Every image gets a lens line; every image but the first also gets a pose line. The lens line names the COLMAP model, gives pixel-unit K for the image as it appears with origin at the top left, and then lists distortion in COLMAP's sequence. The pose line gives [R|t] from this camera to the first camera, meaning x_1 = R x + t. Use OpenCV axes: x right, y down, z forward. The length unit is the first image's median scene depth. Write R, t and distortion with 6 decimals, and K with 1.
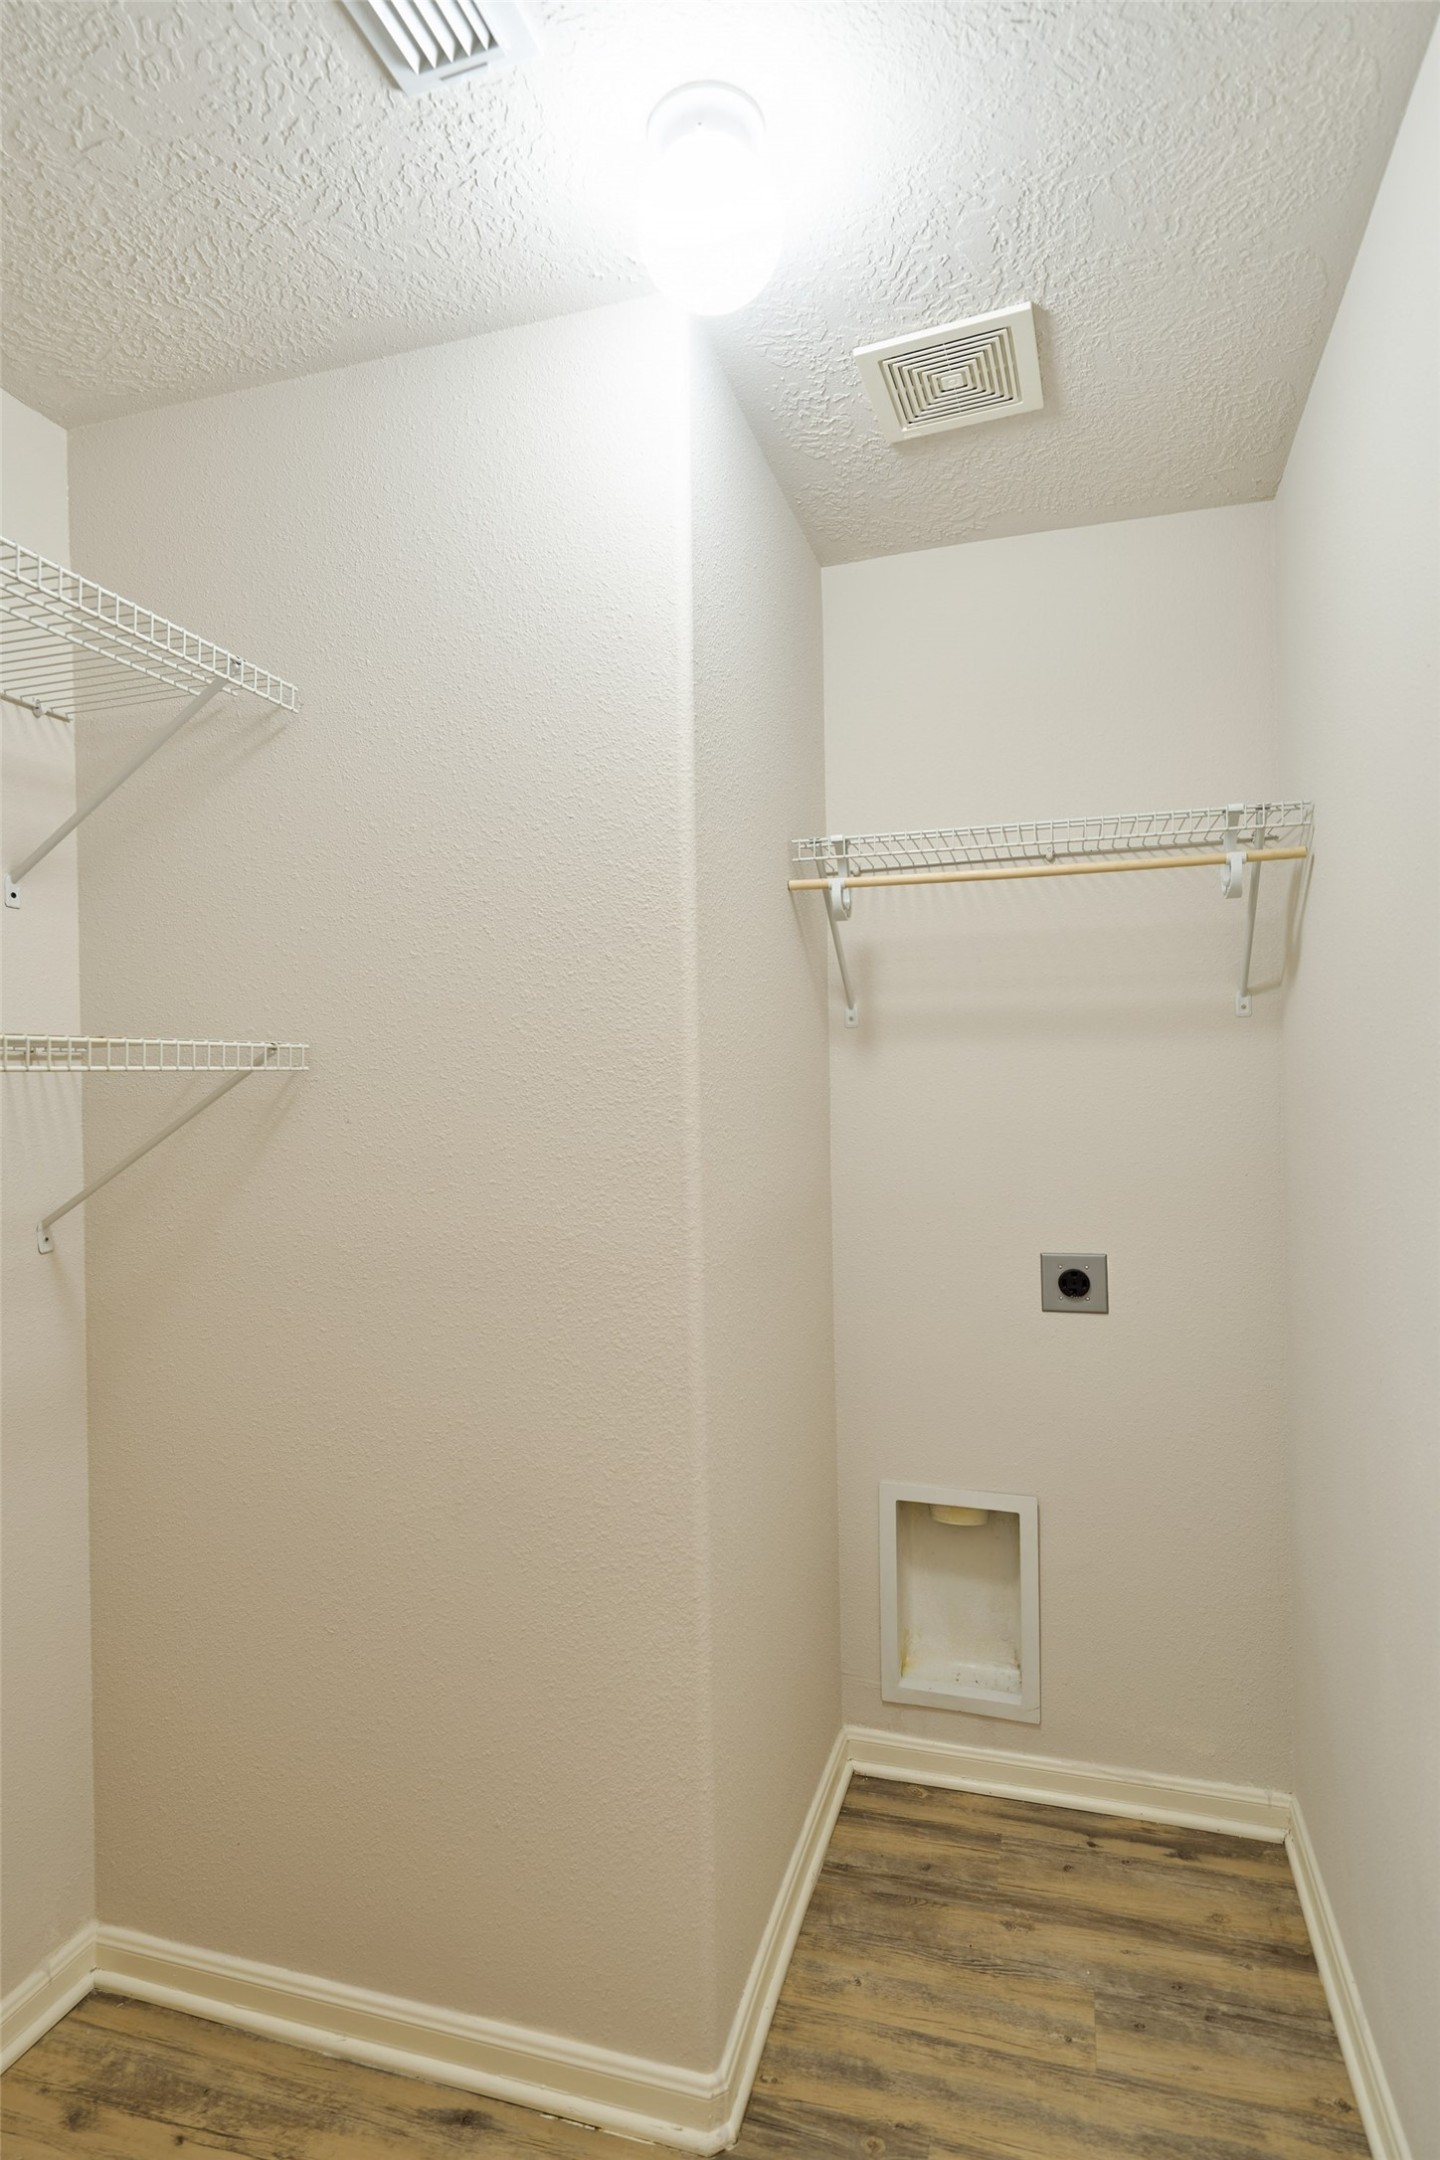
lens RADIAL K [[1127.1, 0, 723.0], [0, 1127.1, 1080.3], [0, 0, 1]] dist [0.000659, 0.002928]
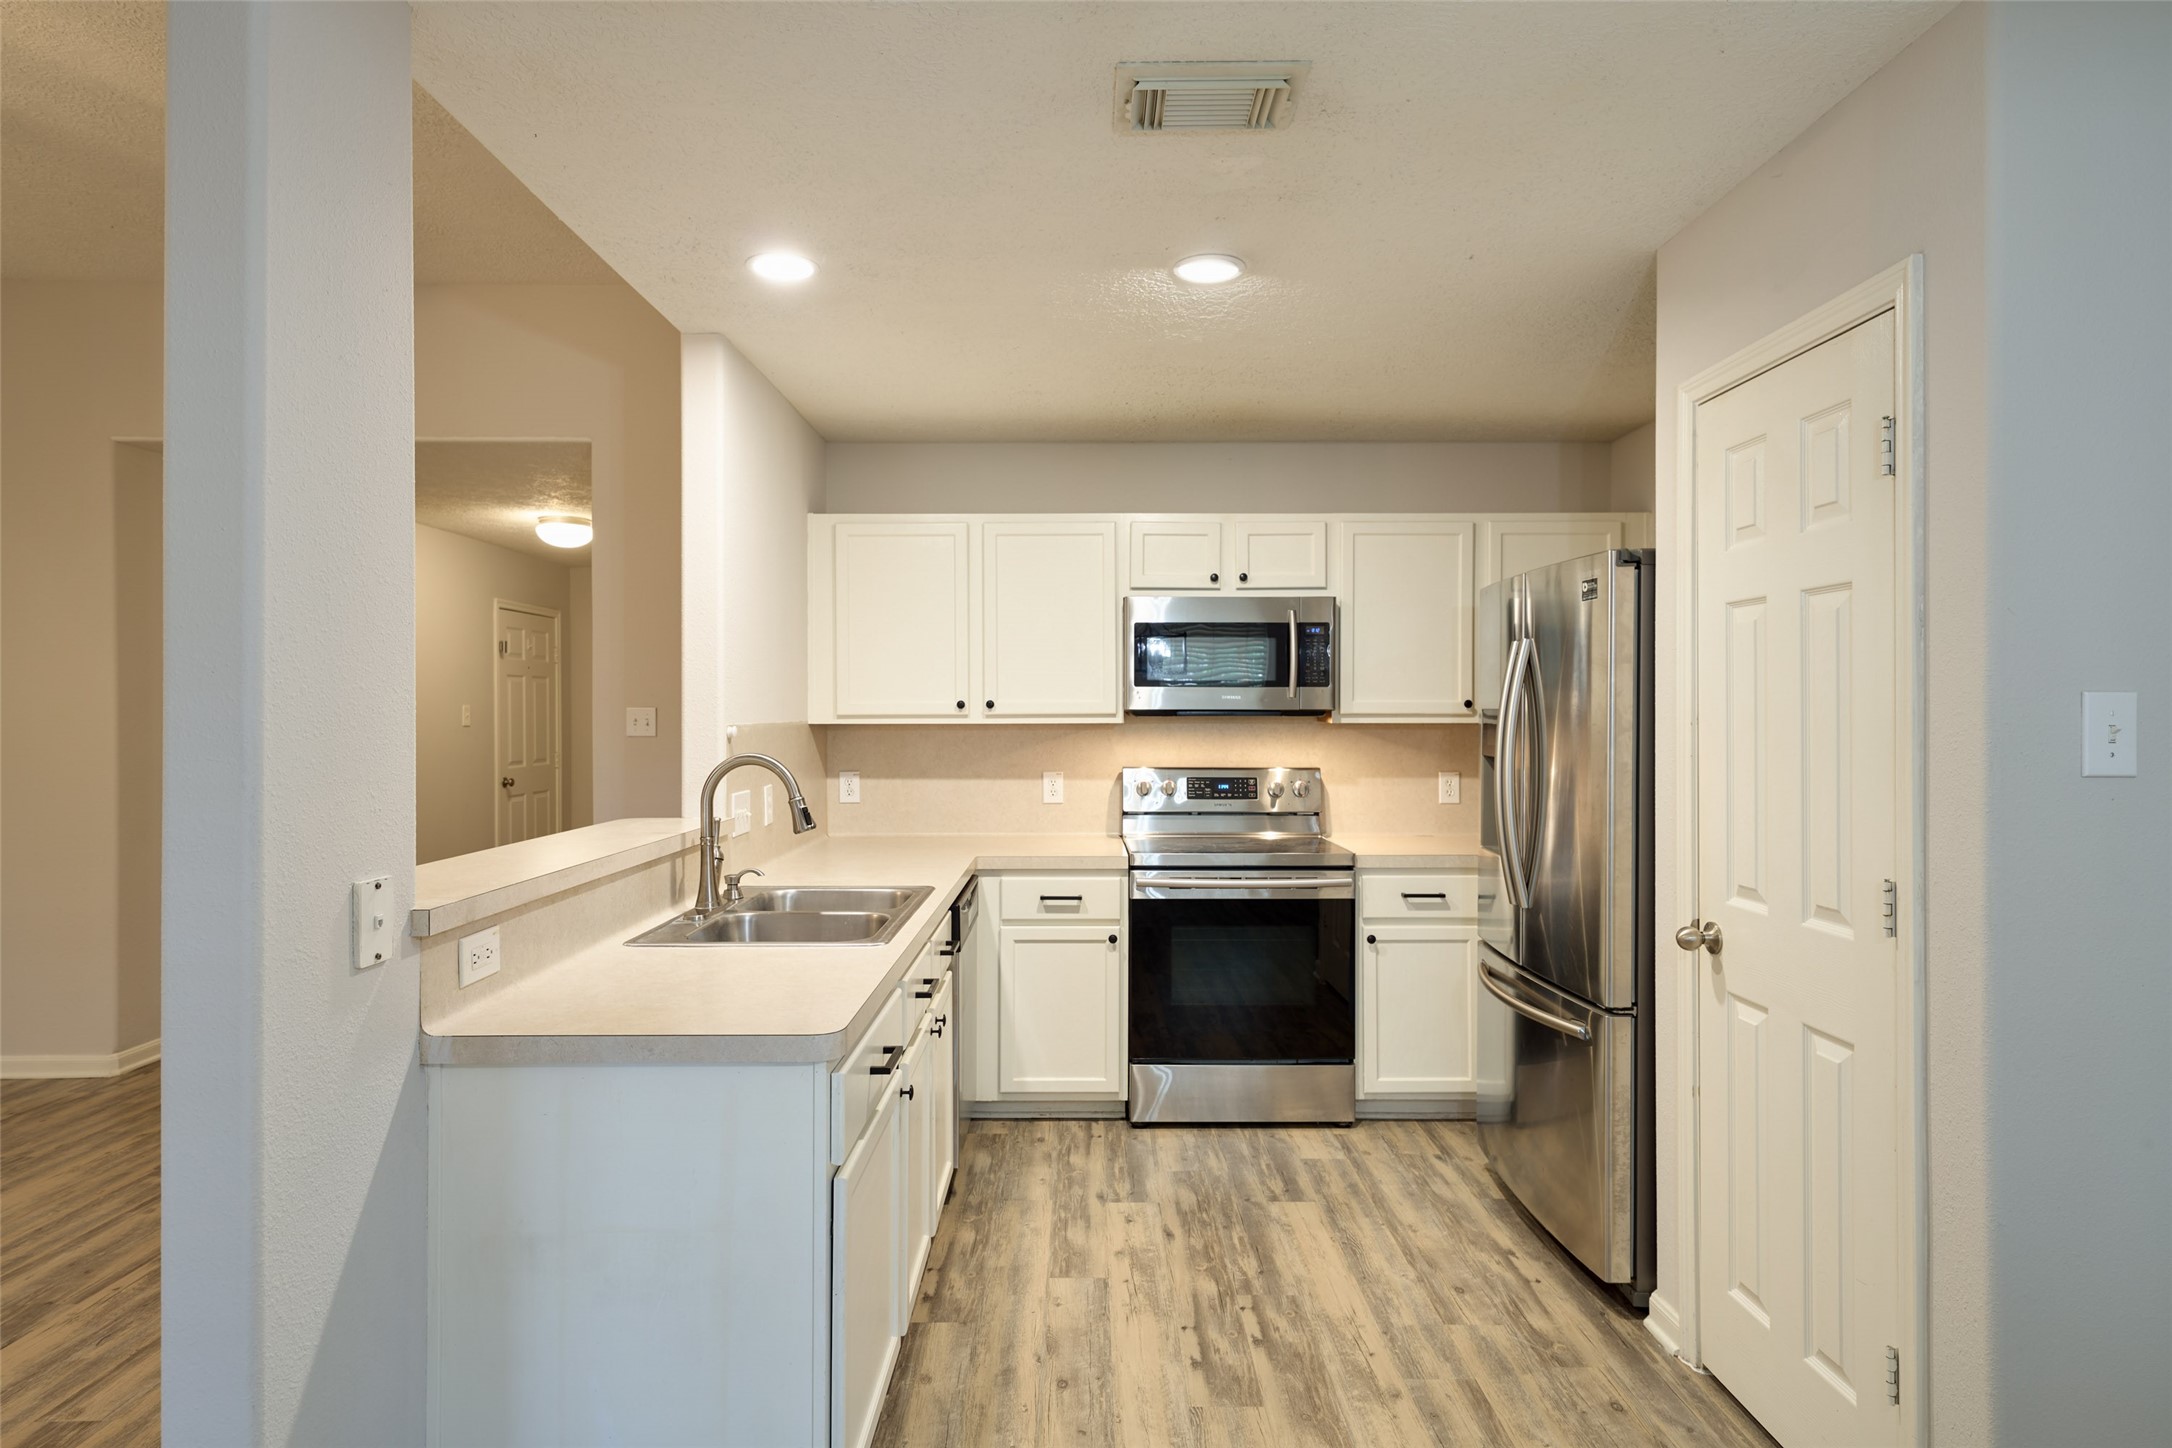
lens RADIAL K [[1184.7, 0, 1087.2], [0, 1184.7, 720.0], [0, 0, 1]] dist [0.012922, 0.001994]
pose [[-0.279148, 0.001407, 0.960247, -1.935482], [0.001680, 0.999998, -0.000977, -0.018707], [-0.960247, 0.001340, -0.279150, 1.775339]]
